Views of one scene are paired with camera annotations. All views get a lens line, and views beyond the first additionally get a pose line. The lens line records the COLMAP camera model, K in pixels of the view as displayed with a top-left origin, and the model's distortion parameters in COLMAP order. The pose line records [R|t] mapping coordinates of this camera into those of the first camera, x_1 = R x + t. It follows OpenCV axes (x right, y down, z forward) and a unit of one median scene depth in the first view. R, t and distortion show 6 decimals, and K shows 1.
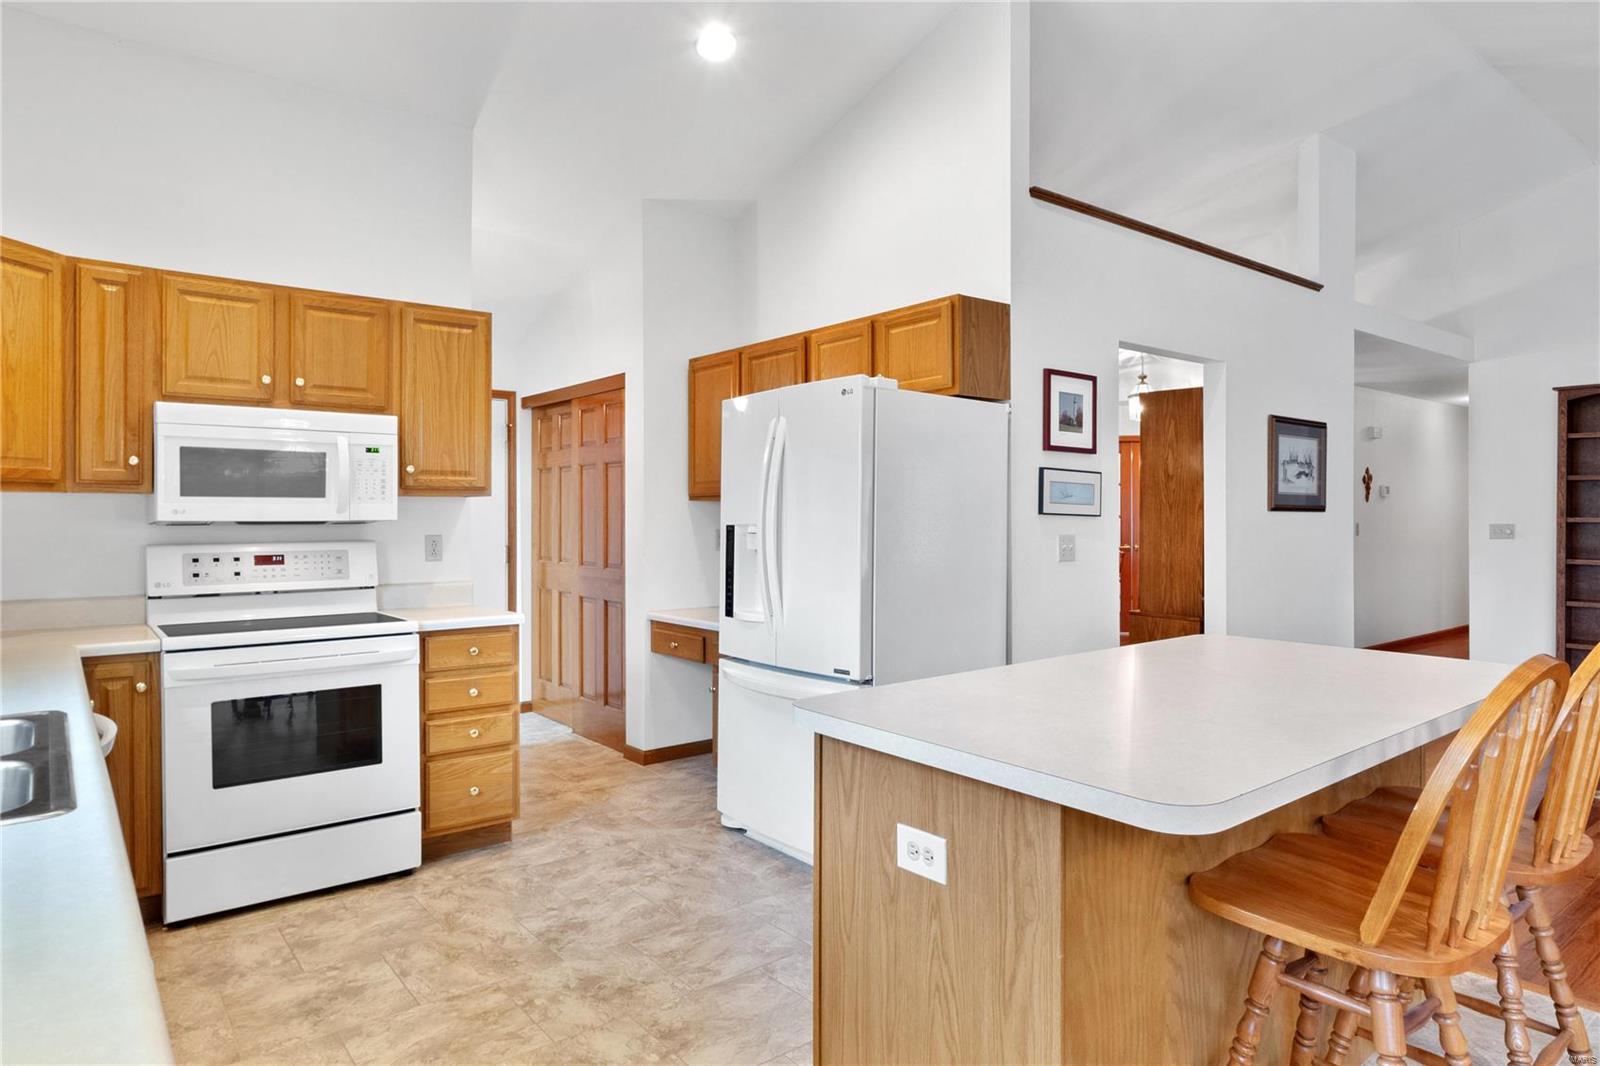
lens RADIAL K [[961.2, 0, 828.0], [0, 961.2, 516.0], [0, 0, 1]] dist [0.001990, 0.001011]
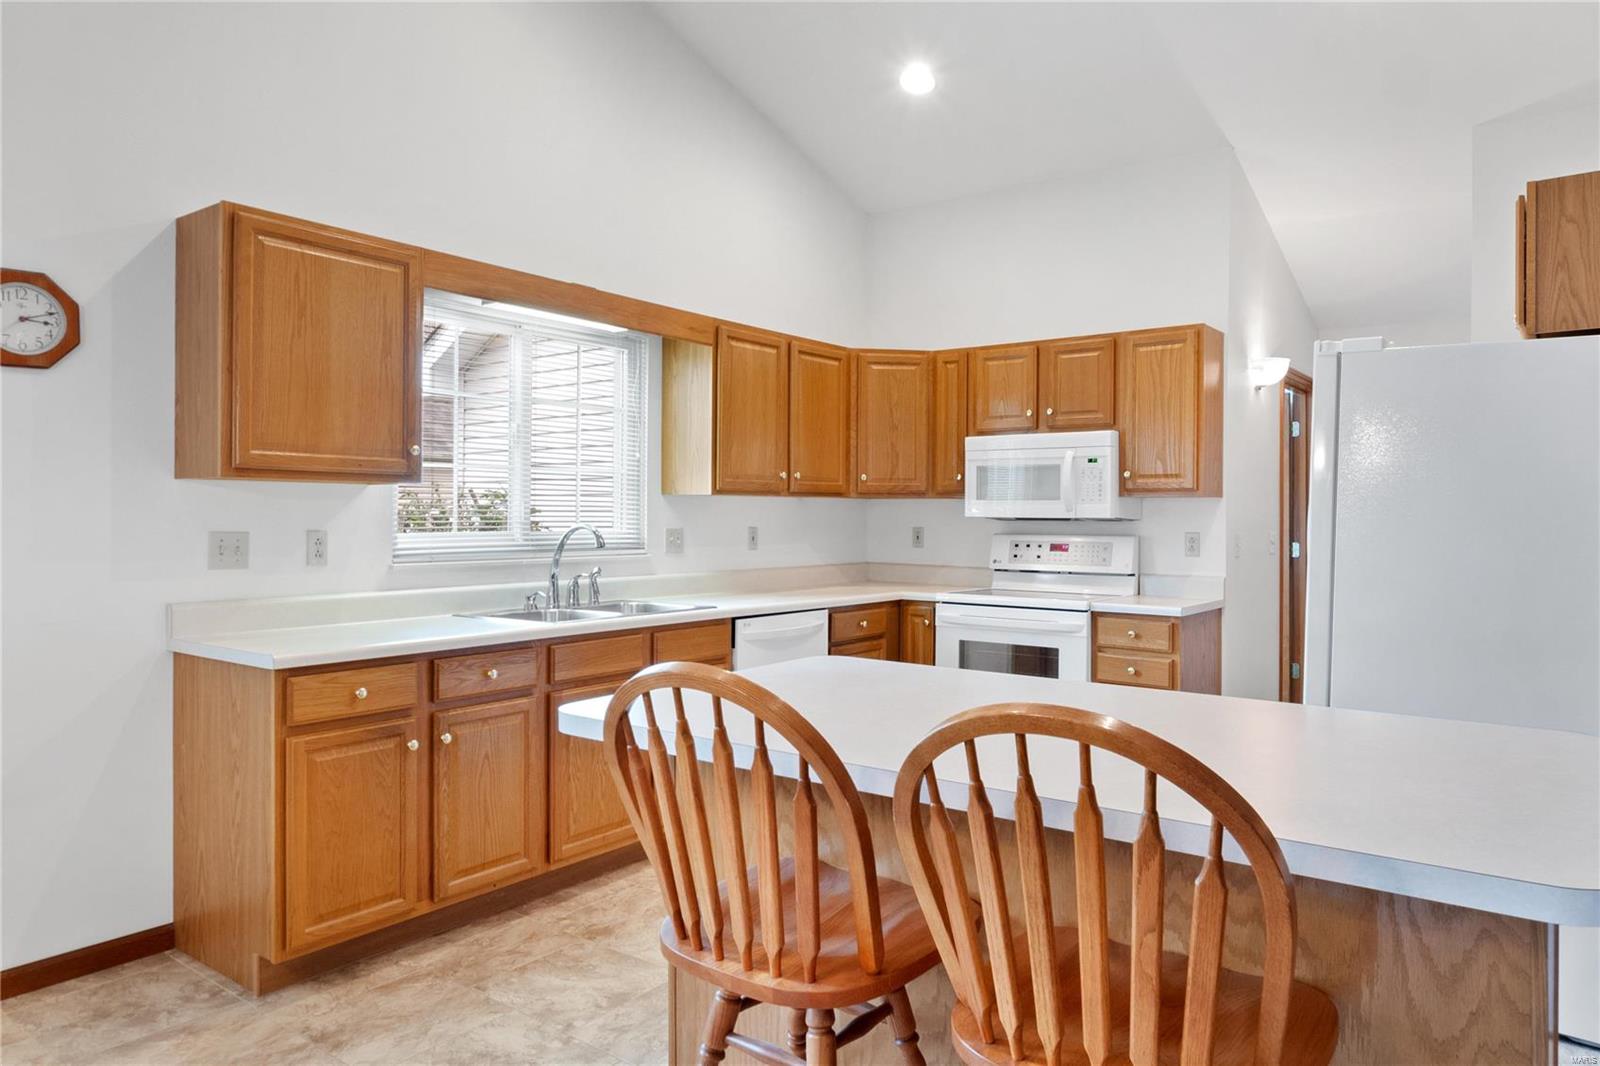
lens RADIAL K [[1061.2, 0, 804.8], [0, 1061.2, 518.9], [0, 0, 1]] dist [-0.007394, -0.000092]
pose [[0.213053, 0.006858, -0.977016, 0.691054], [-0.007577, 0.999957, 0.005367, 0.001228], [0.977011, 0.006259, 0.213096, 0.323336]]
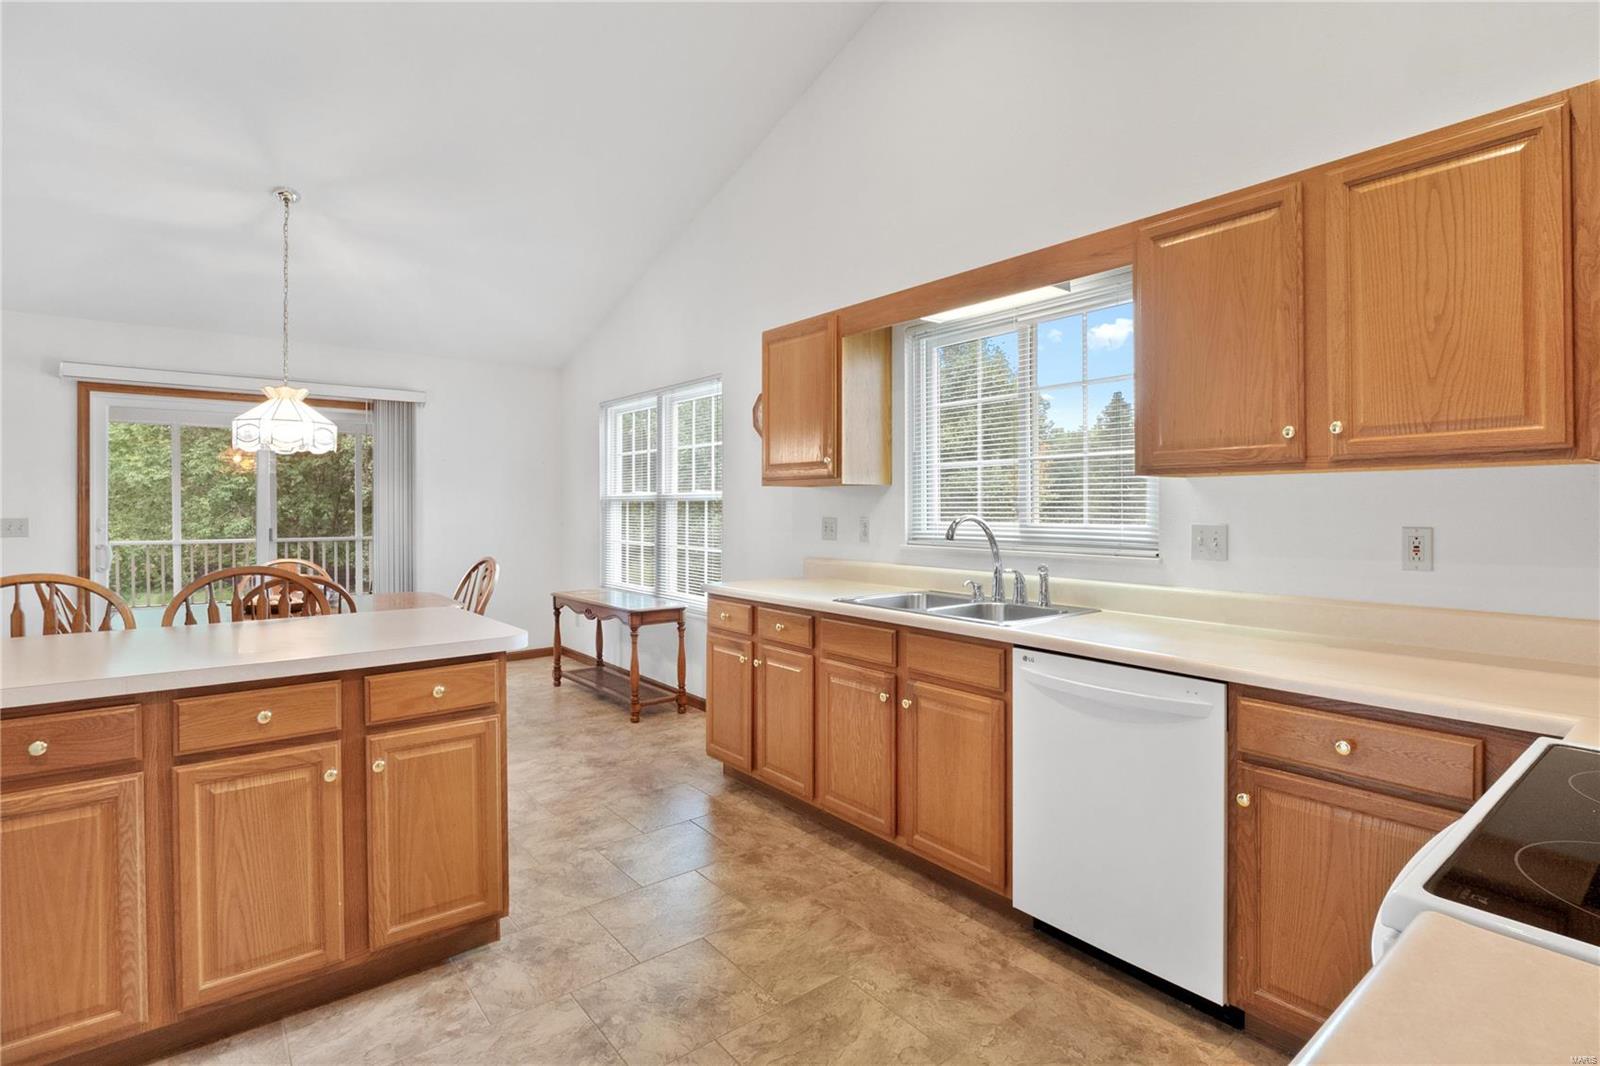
lens RADIAL K [[773.7, 0, 827.9], [0, 773.7, 508.4], [0, 0, 1]] dist [0.001154, -0.010244]
pose [[-0.999837, 0.006508, 0.016870, -0.228238], [0.006607, 0.999961, 0.005845, 0.001231], [-0.016831, 0.005956, -0.999841, 1.055267]]
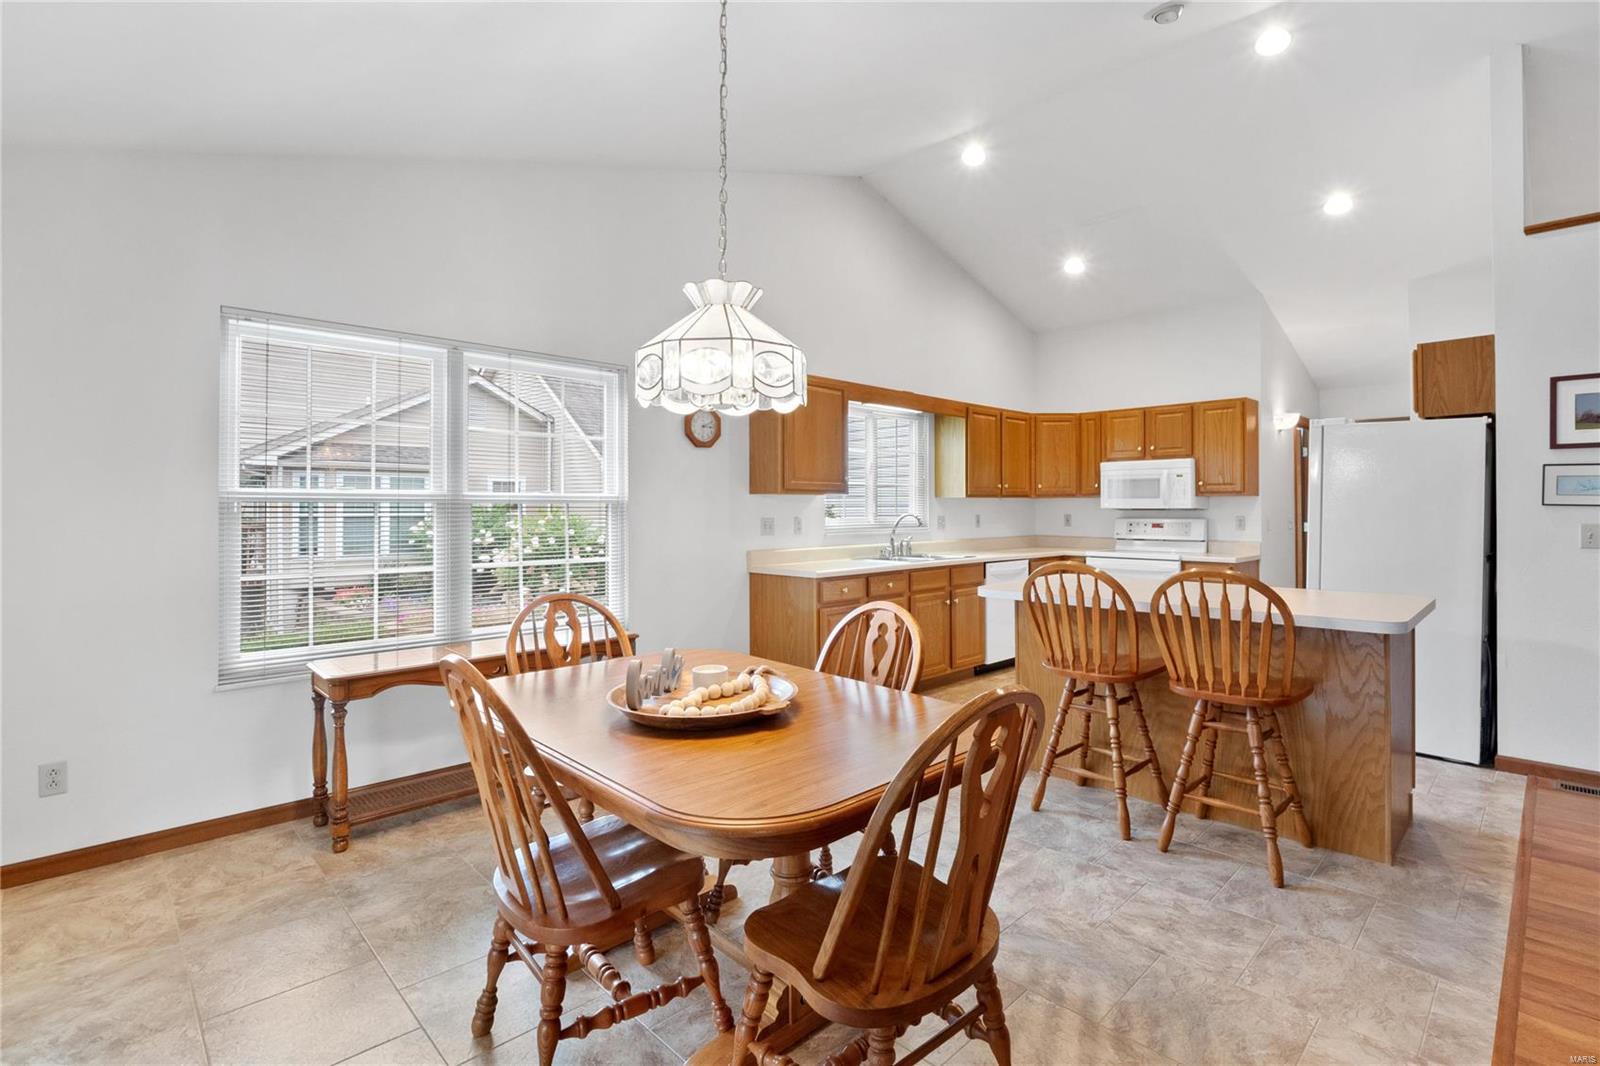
lens RADIAL K [[758.9, 0, 805.1], [0, 758.9, 504.9], [0, 0, 1]] dist [-0.025348, -0.001147]
pose [[0.054996, -0.001670, -0.998485, 1.047812], [0.000263, 0.999999, -0.001658, -0.000527], [0.998487, -0.000172, 0.054996, 0.067498]]
